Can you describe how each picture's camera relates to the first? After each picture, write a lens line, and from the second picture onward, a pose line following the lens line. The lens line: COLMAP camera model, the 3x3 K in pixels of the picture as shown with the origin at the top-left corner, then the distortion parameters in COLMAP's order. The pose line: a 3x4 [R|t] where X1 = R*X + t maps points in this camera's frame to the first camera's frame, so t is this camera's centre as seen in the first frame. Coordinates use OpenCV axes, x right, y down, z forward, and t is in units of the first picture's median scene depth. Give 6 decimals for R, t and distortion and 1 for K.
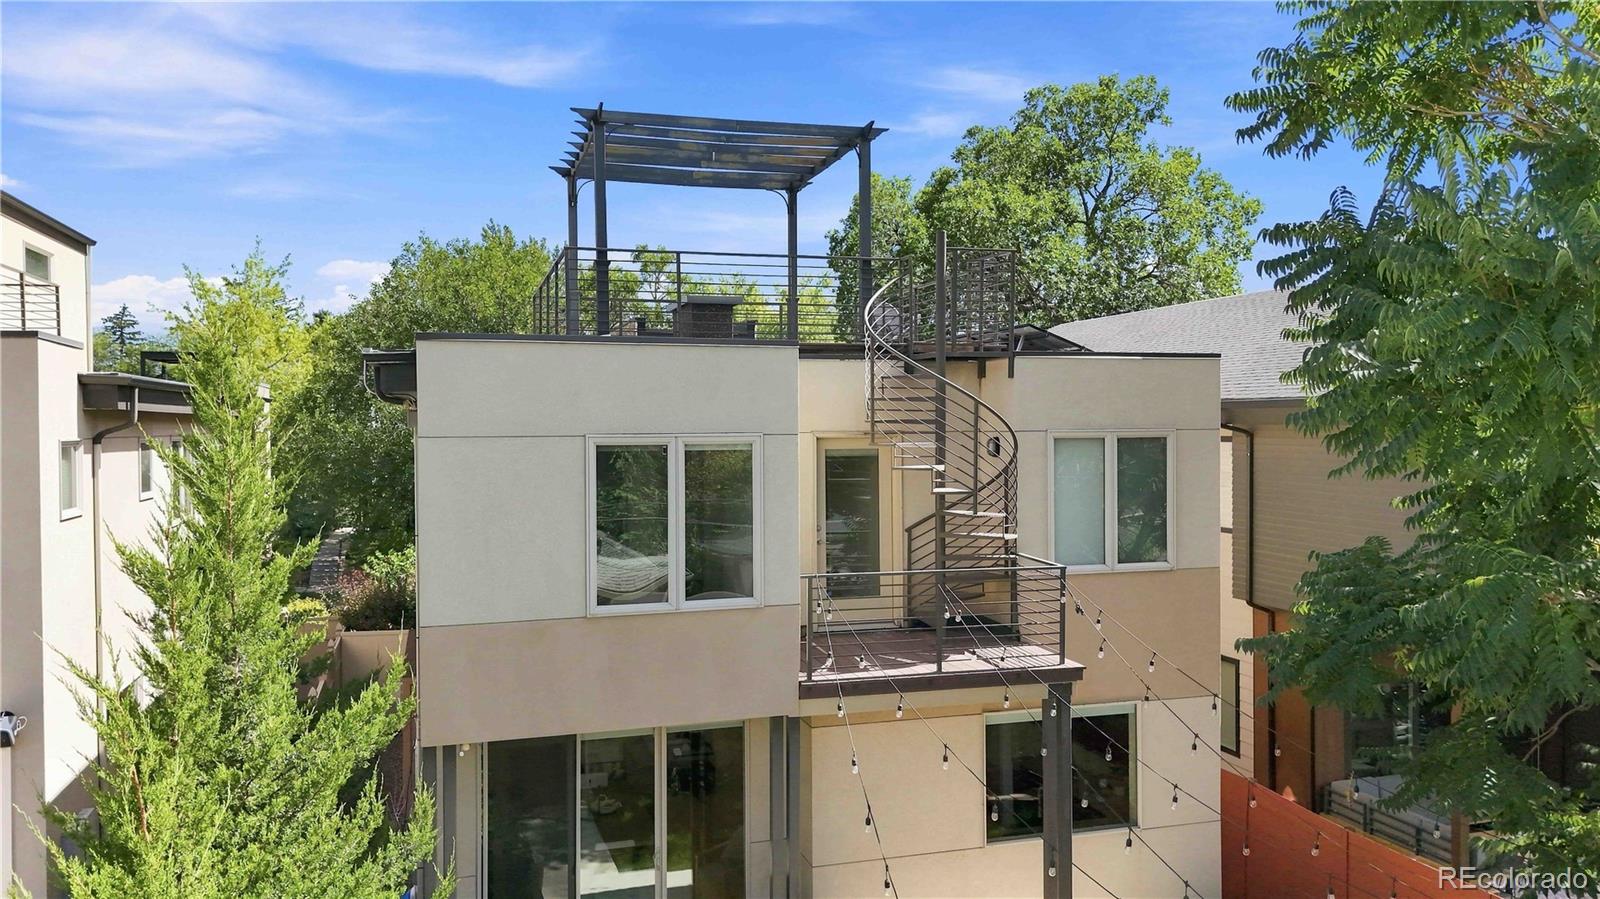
lens RADIAL K [[1168.5, 0, 806.8], [0, 1168.5, 438.8], [0, 0, 1]] dist [0.096147, -0.103845]
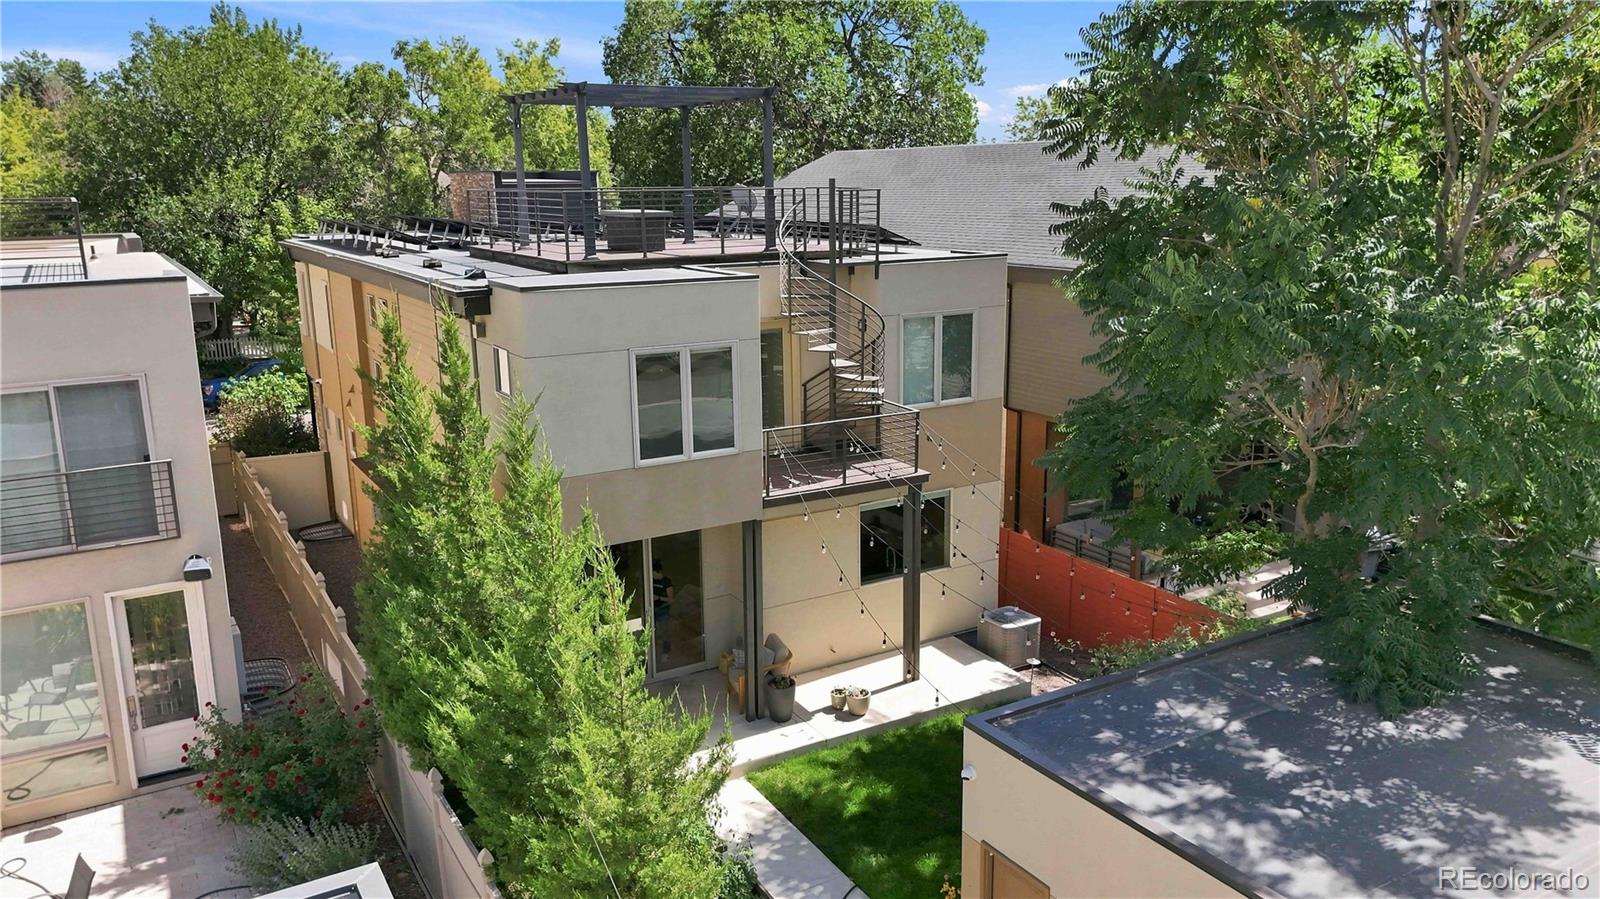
lens RADIAL K [[1168.5, 0, 806.8], [0, 1168.5, 438.8], [0, 0, 1]] dist [0.096147, -0.103845]
pose [[0.971022, -0.056388, 0.232242, -0.254805], [0.008602, 0.979383, 0.201829, -0.150391], [-0.238834, -0.193982, 0.951488, -0.388109]]
